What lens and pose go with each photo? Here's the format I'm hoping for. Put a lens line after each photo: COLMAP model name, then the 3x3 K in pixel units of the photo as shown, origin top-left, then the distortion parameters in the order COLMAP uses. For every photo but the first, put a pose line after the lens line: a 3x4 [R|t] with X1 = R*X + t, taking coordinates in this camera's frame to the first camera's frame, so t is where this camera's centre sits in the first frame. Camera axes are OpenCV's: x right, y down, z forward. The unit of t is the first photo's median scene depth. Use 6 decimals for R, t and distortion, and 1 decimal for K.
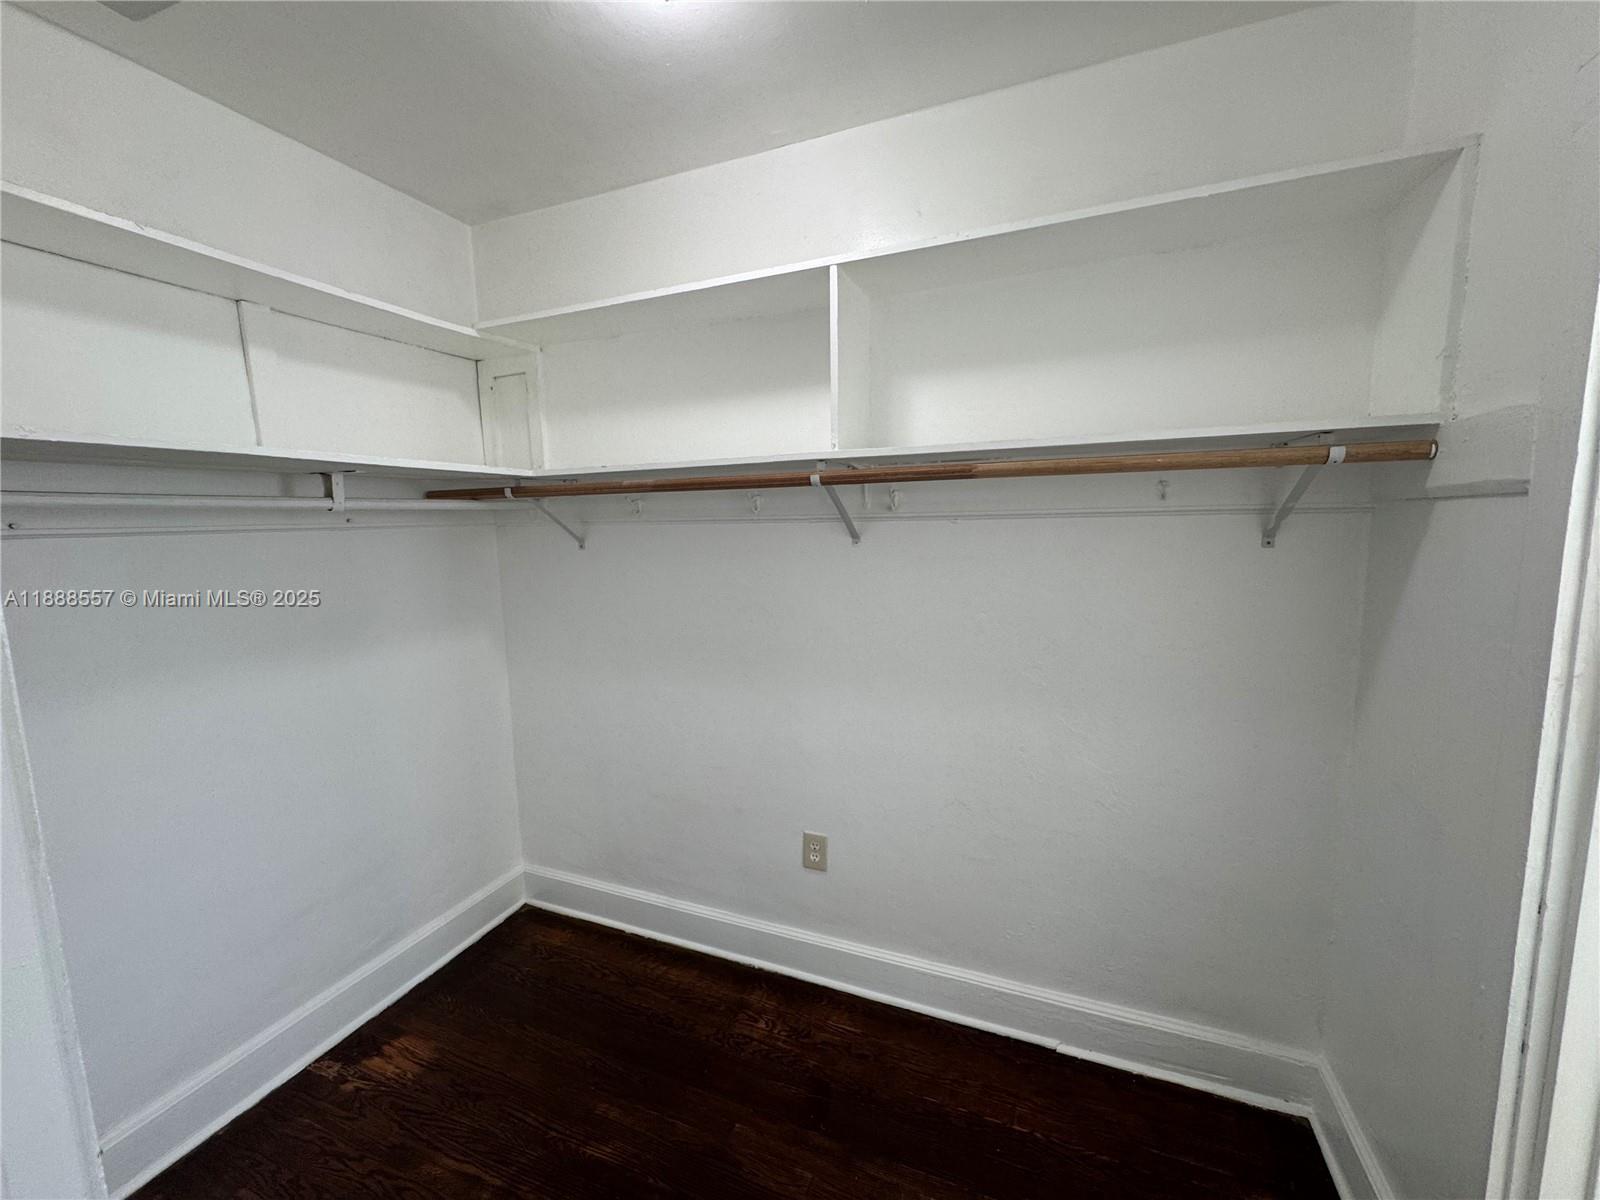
lens RADIAL K [[640.0, 0, 796.0], [0, 640.0, 602.6], [0, 0, 1]] dist [-0.002315, 0.000422]
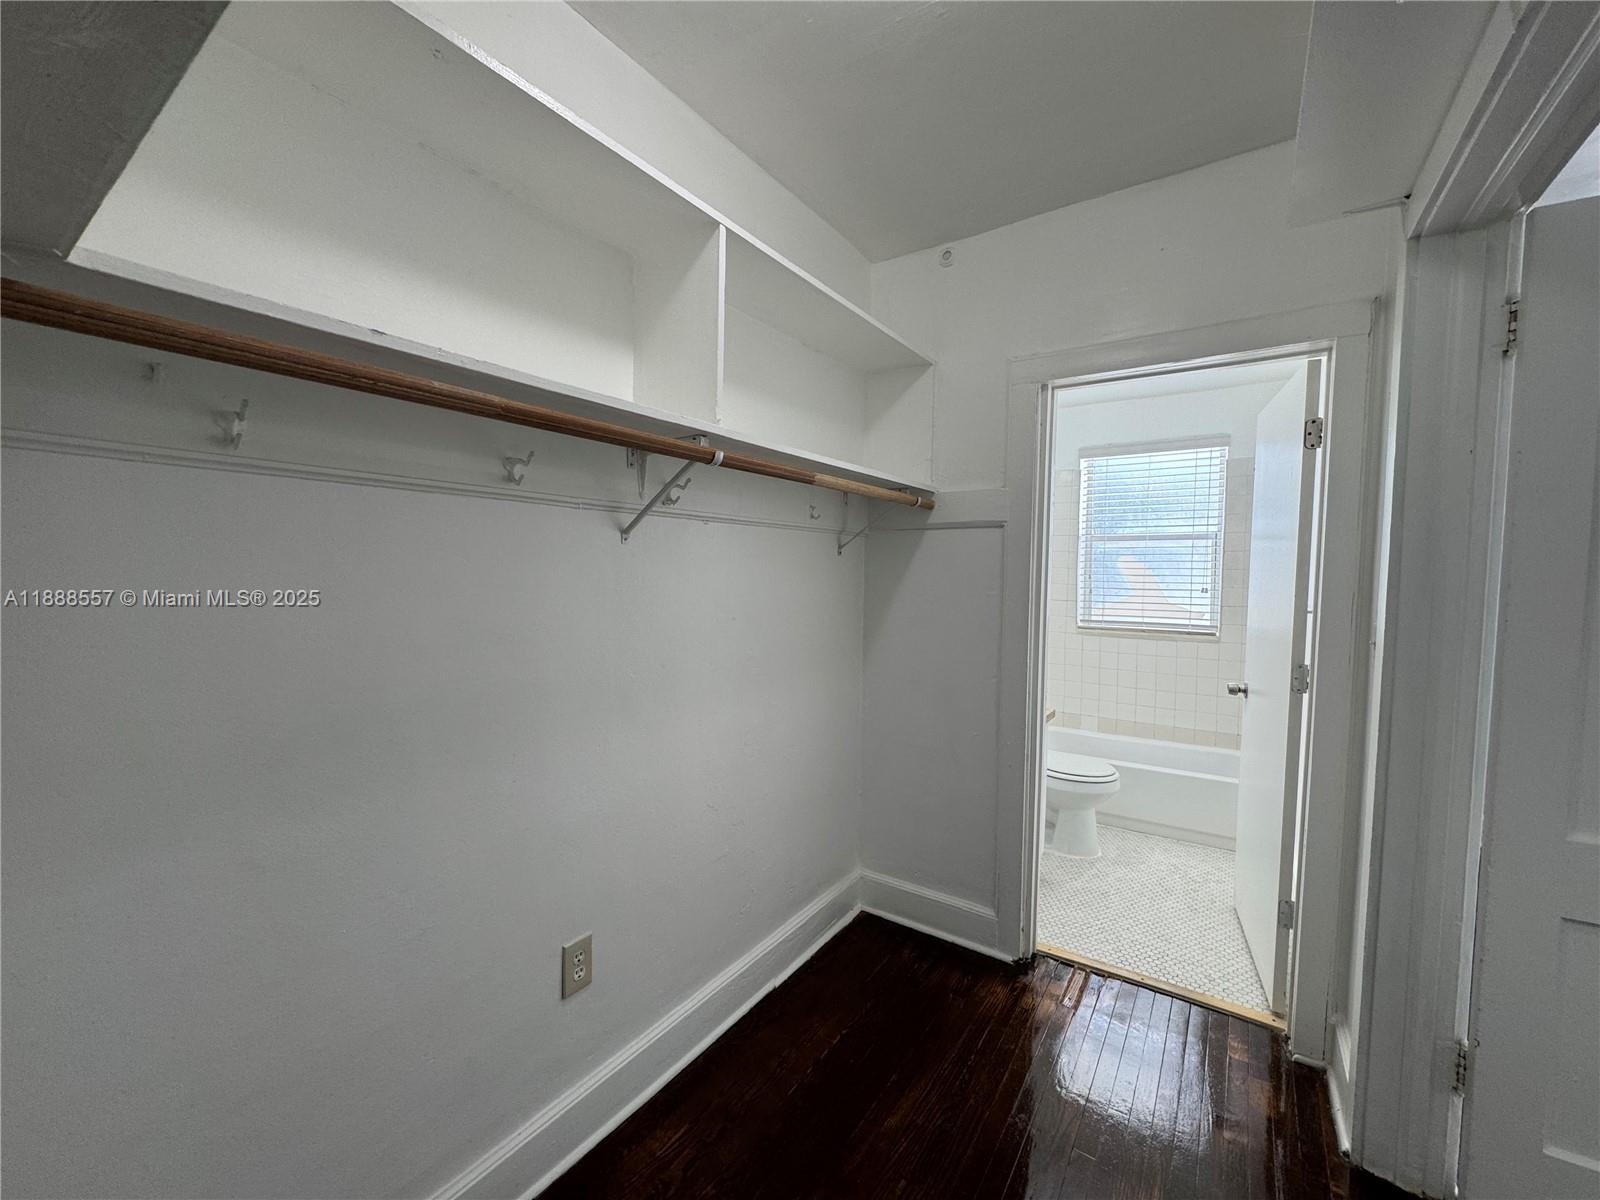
lens RADIAL K [[640.0, 0, 796.0], [0, 640.0, 602.6], [0, 0, 1]] dist [-0.002315, 0.000422]
pose [[0.214026, -0.031189, 0.976330, -0.800283], [0.106123, 0.994317, 0.008500, 0.004495], [-0.971046, 0.101792, 0.216120, 0.746058]]
